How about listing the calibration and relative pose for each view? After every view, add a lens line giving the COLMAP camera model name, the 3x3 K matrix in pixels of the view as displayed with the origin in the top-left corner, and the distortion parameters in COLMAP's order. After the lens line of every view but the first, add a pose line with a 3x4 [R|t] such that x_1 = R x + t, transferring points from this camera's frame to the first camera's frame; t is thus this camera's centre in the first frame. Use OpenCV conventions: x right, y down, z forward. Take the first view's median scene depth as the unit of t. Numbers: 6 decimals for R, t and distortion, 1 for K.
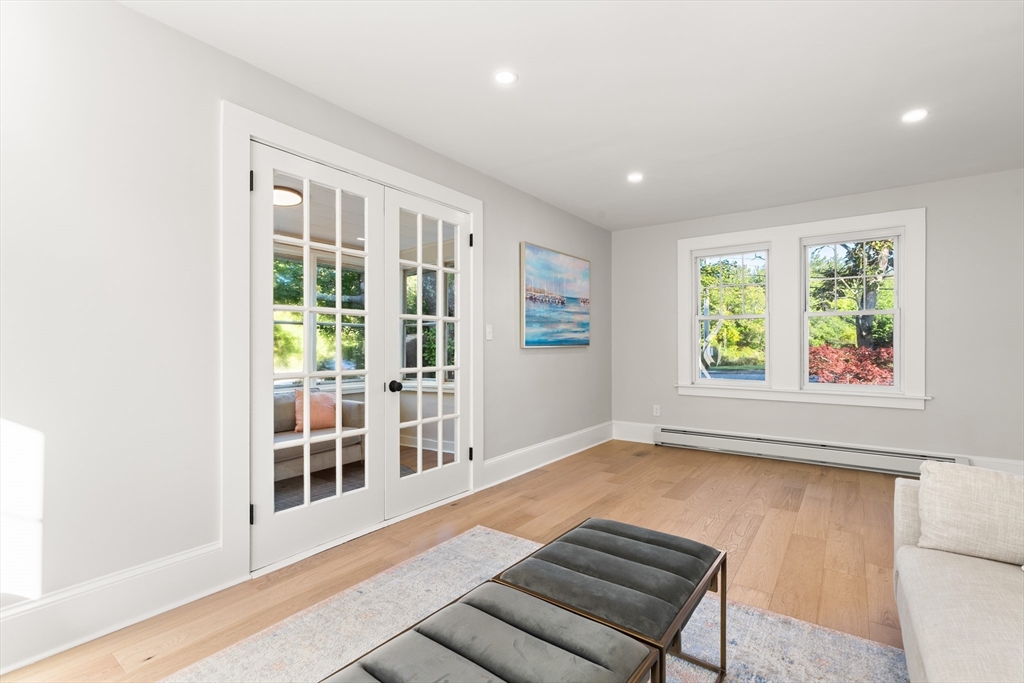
lens RADIAL K [[468.6, 0, 504.0], [0, 468.6, 343.6], [0, 0, 1]] dist [-0.003774, 0.001151]
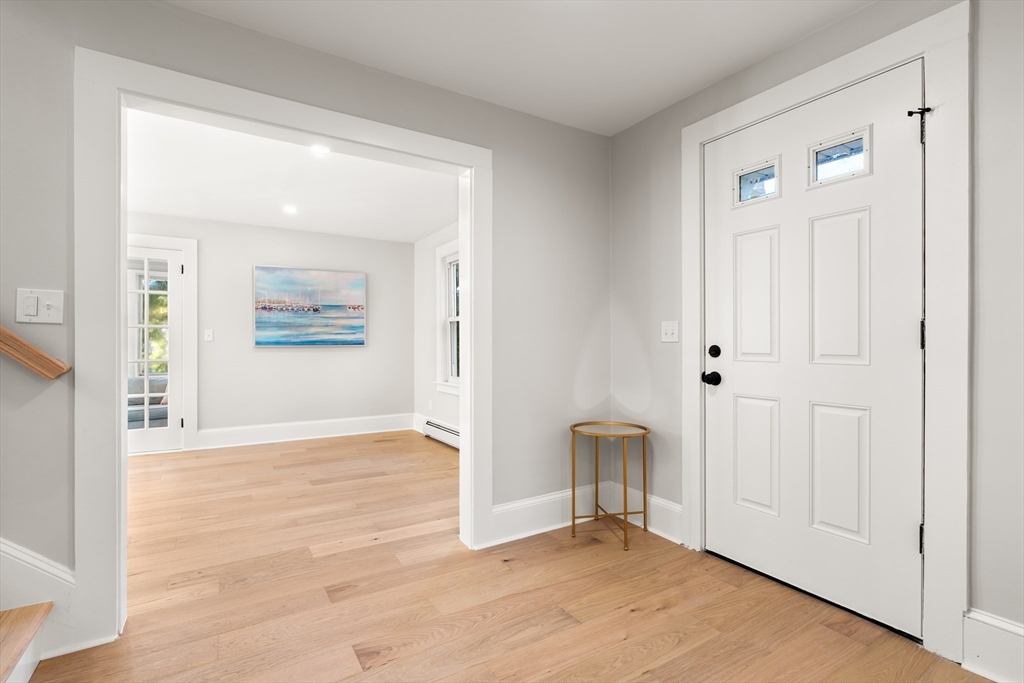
lens RADIAL K [[468.6, 0, 499.1], [0, 468.6, 344.6], [0, 0, 1]] dist [-0.003774, 0.001151]
pose [[0.923890, 0.001537, -0.382656, 1.123819], [-0.001083, 0.999998, 0.001402, 0.000279], [0.382657, -0.000881, 0.923890, 0.063868]]
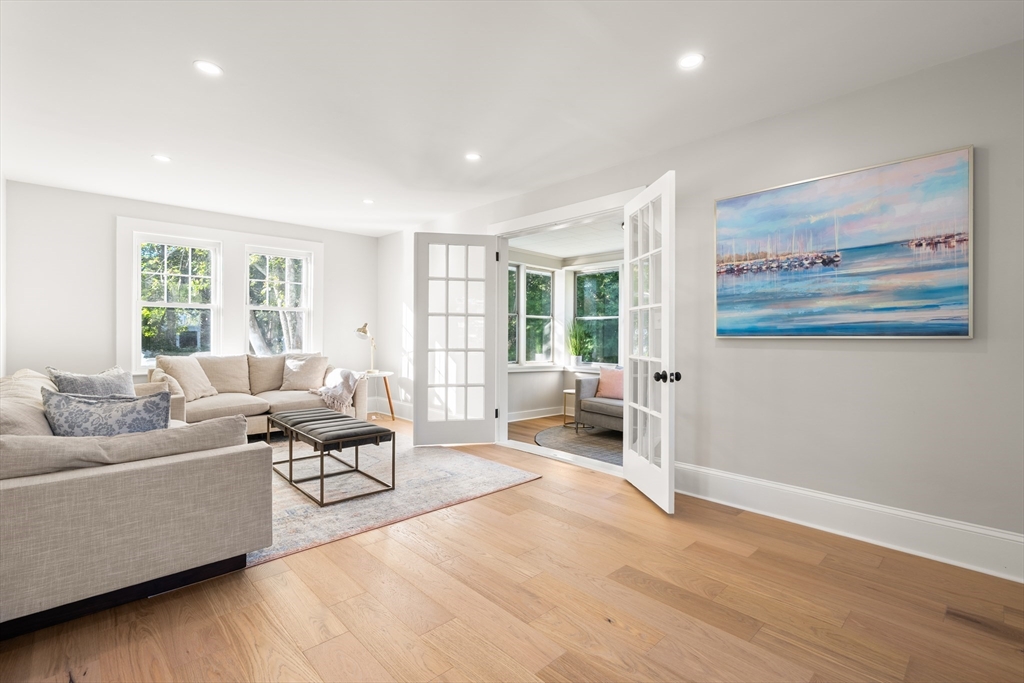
lens RADIAL K [[468.6, 0, 521.4], [0, 468.6, 336.1], [0, 0, 1]] dist [-0.003774, 0.001151]
pose [[-0.162005, 0.000993, -0.986789, 0.823723], [-0.004372, 0.999989, 0.001724, 0.005581], [0.986780, 0.004594, -0.161999, 0.785691]]
